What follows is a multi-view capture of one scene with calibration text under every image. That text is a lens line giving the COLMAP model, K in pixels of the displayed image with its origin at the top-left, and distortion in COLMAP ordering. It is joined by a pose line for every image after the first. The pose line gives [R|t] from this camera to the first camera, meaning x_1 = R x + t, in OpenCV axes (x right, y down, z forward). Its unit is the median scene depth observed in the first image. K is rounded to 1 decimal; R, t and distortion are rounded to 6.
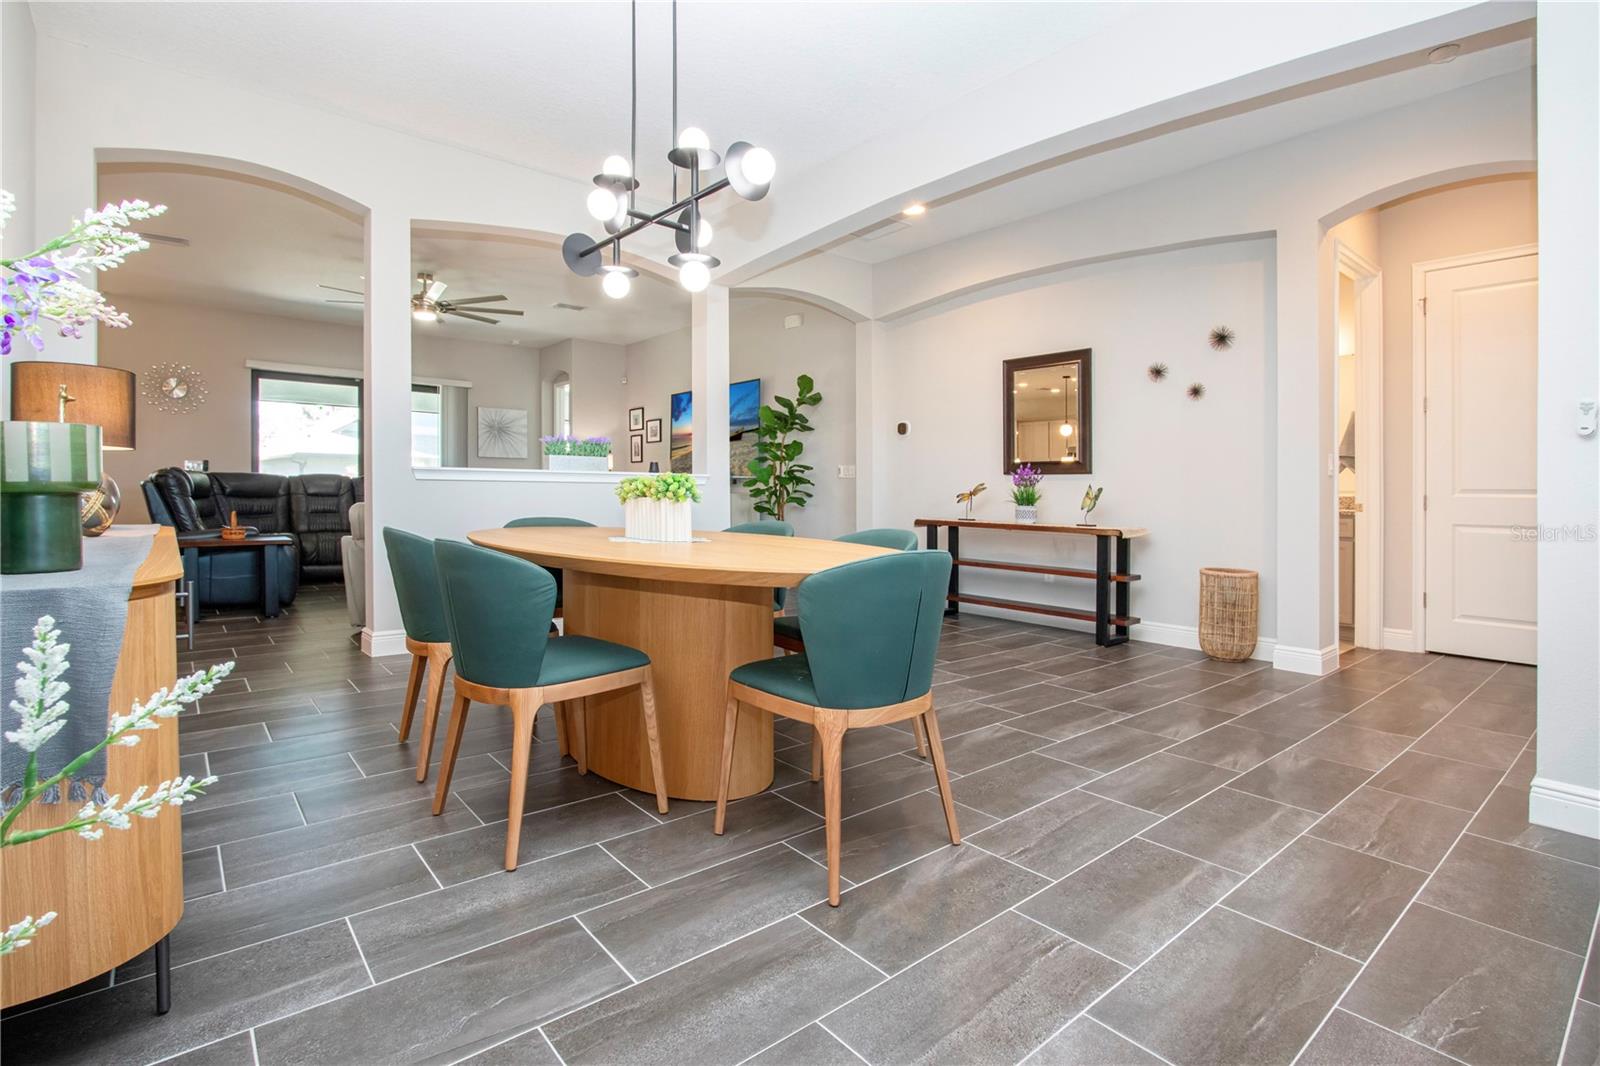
lens RADIAL K [[780.6, 0, 805.5], [0, 780.6, 501.9], [0, 0, 1]] dist [-0.016874, 0.002840]
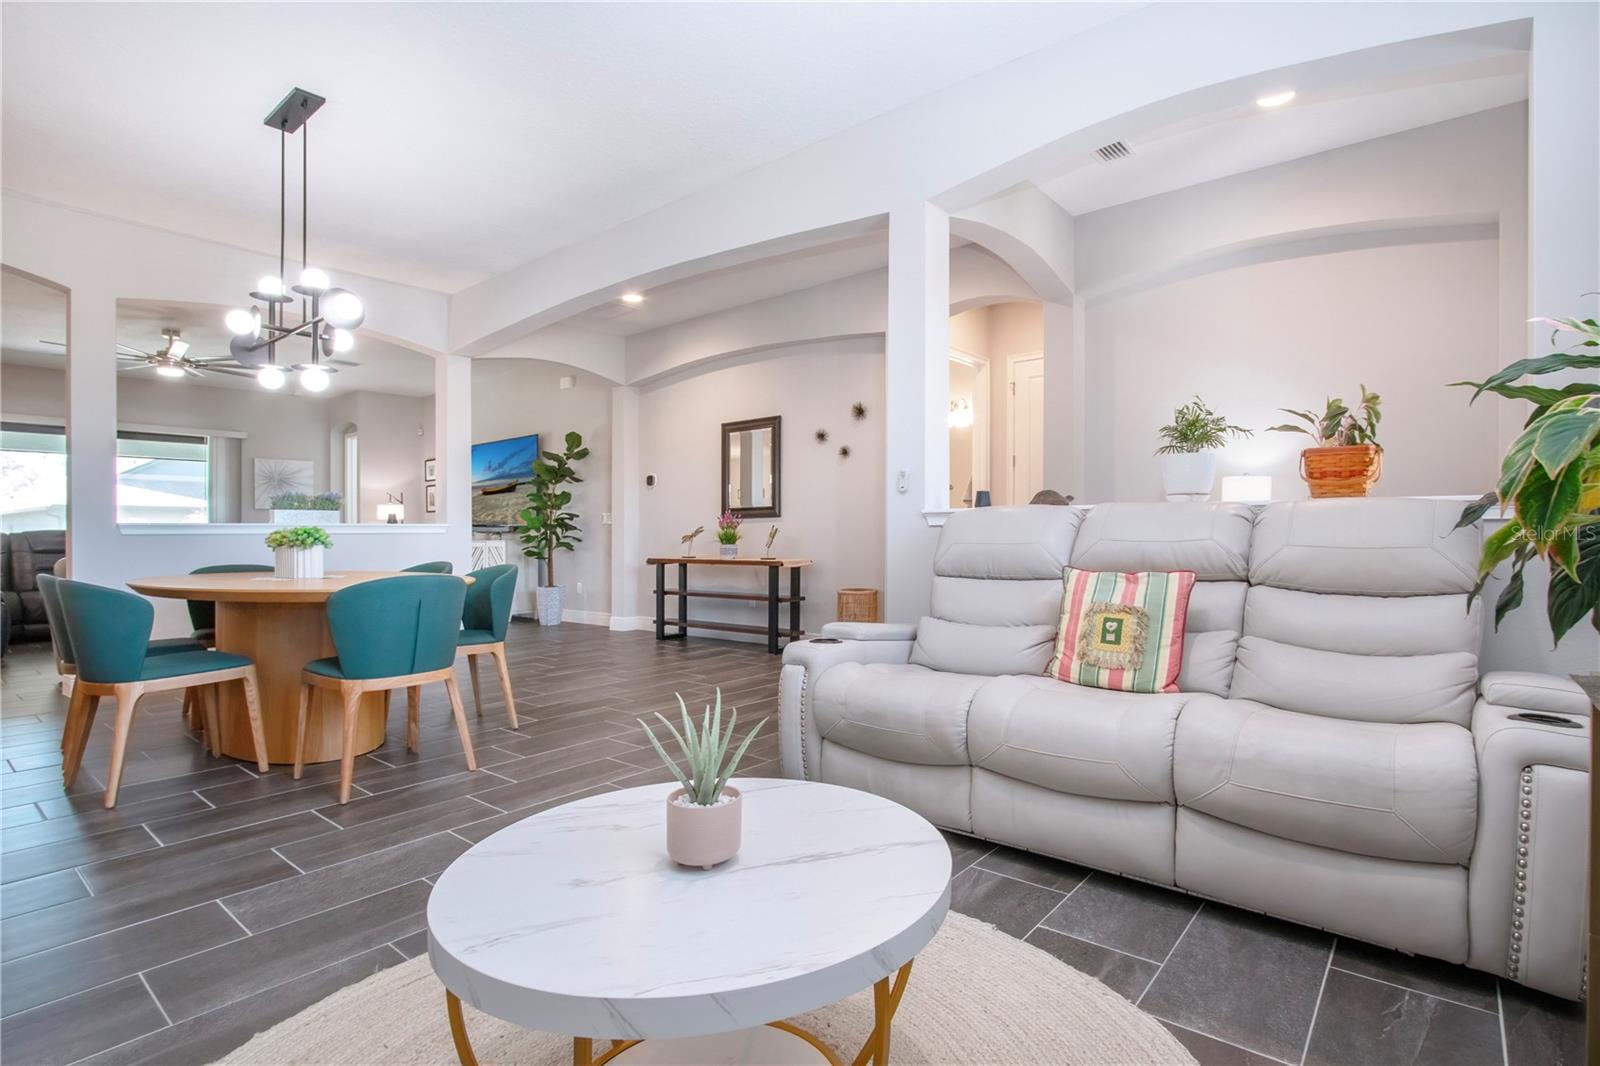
lens RADIAL K [[780.6, 0, 877.5], [0, 780.6, 523.8], [0, 0, 1]] dist [-0.016874, 0.002840]
pose [[0.973297, -0.020577, 0.228626, 0.213088], [0.026578, 0.999377, -0.023201, 0.006718], [-0.228006, 0.028658, 0.973238, -0.221415]]
